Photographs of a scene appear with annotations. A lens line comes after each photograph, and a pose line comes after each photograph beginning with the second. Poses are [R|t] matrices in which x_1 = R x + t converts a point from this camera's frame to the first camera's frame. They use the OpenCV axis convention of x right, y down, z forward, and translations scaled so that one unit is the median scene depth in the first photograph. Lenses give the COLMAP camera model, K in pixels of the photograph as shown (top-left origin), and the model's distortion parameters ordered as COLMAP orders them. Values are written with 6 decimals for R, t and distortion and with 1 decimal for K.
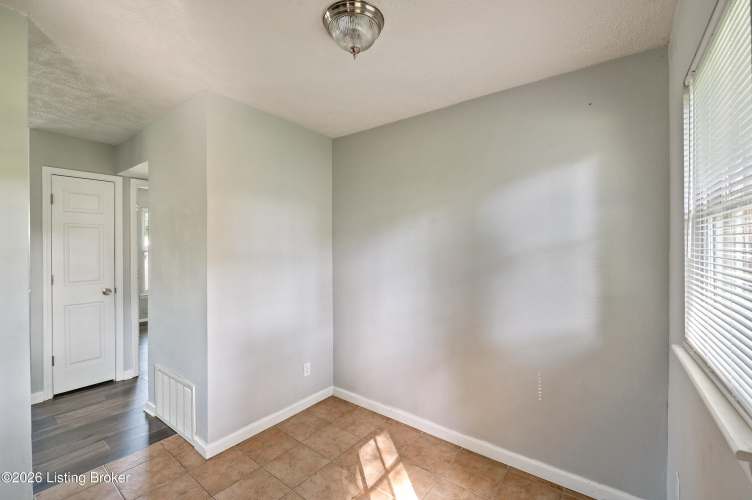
lens RADIAL K [[314.0, 0, 405.9], [0, 314.0, 247.4], [0, 0, 1]] dist [-0.003453, -0.000967]
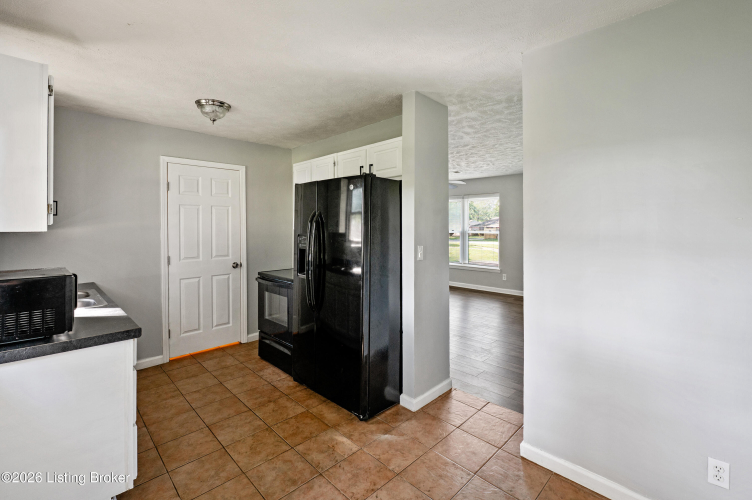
lens RADIAL K [[348.1, 0, 353.4], [0, 348.1, 224.4], [0, 0, 1]] dist [0.001423, -0.000203]
pose [[-0.230171, -0.012700, -0.973067, 0.480511], [-0.010576, 0.999888, -0.010548, 0.001069], [0.973093, 0.007863, -0.230280, 0.716414]]
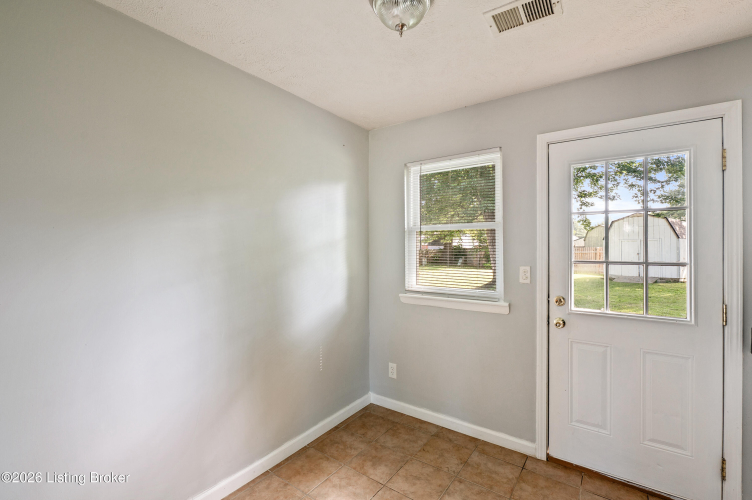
lens RADIAL K [[314.0, 0, 365.6], [0, 314.0, 245.9], [0, 0, 1]] dist [-0.003453, -0.000967]
pose [[0.071227, 0.000156, 0.997460, -0.747490], [0.008459, 0.999964, -0.000761, 0.004497], [-0.997424, 0.008491, 0.071223, 0.711646]]
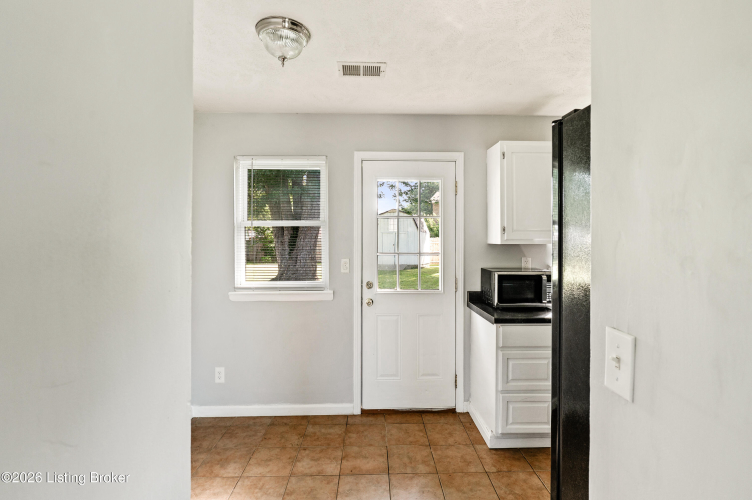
lens RADIAL K [[370.8, 0, 378.7], [0, 370.8, 235.8], [0, 0, 1]] dist [-0.012857, 0.000100]
pose [[-0.575488, 0.003221, 0.817804, -0.956790], [0.005375, 0.999986, -0.000156, -0.013993], [-0.817793, 0.004306, -0.575497, 0.999347]]
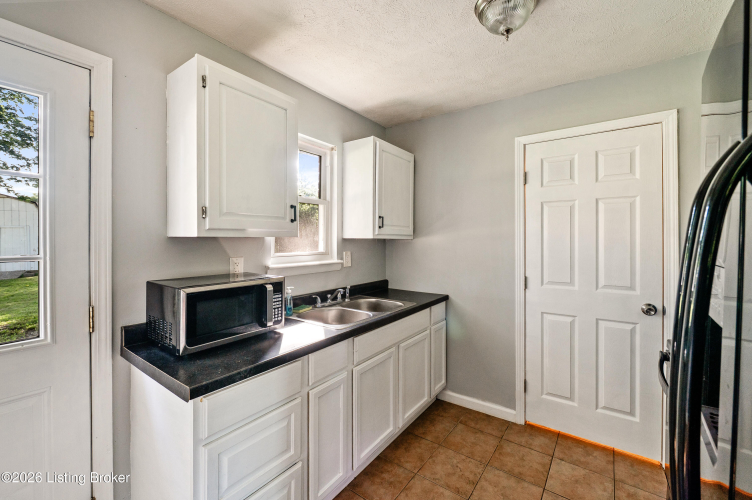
lens RADIAL K [[300.3, 0, 399.5], [0, 300.3, 240.6], [0, 0, 1]] dist [0.002081, -0.000553]
pose [[-0.999951, -0.009913, -0.000143, -0.534929], [-0.009914, 0.999829, 0.015631, 0.011657], [-0.000012, 0.015632, -0.999878, 0.488458]]
